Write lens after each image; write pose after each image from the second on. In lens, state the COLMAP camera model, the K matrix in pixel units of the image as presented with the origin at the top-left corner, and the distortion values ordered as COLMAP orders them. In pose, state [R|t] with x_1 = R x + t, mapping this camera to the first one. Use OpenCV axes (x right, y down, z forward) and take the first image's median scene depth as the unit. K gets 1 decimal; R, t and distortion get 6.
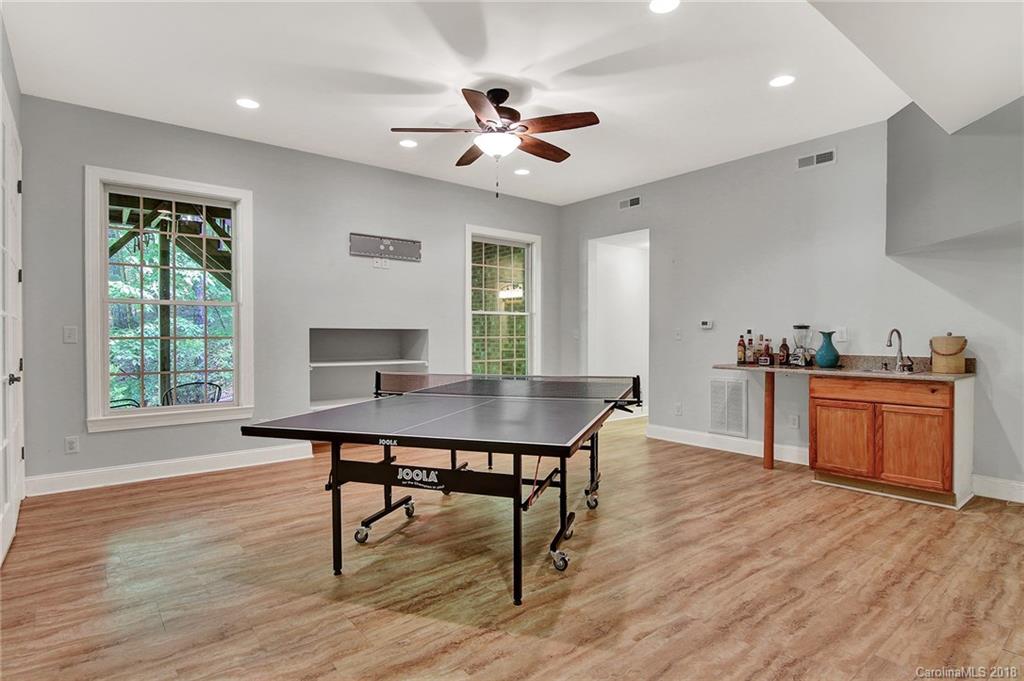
lens RADIAL K [[524.9, 0, 505.9], [0, 524.9, 339.4], [0, 0, 1]] dist [-0.015918, -0.000189]
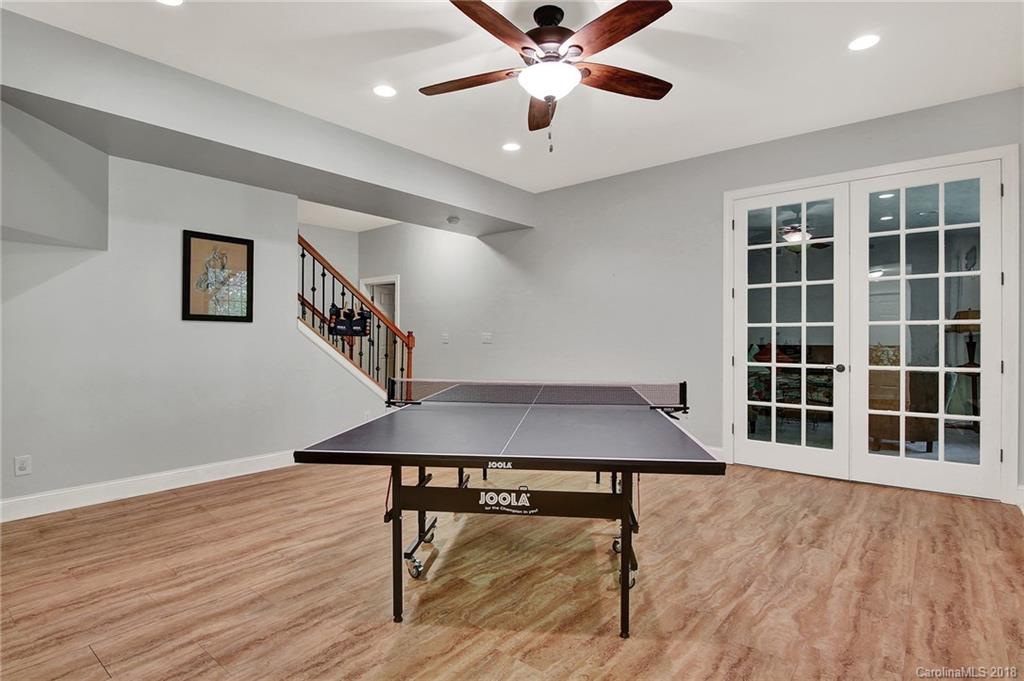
lens RADIAL K [[524.9, 0, 505.9], [0, 524.9, 339.4], [0, 0, 1]] dist [-0.015918, -0.000189]
pose [[-0.980329, 0.002329, -0.197357, 0.216000], [0.000398, 0.999952, 0.009825, -0.015306], [0.197370, 0.009553, -0.980282, 1.934541]]
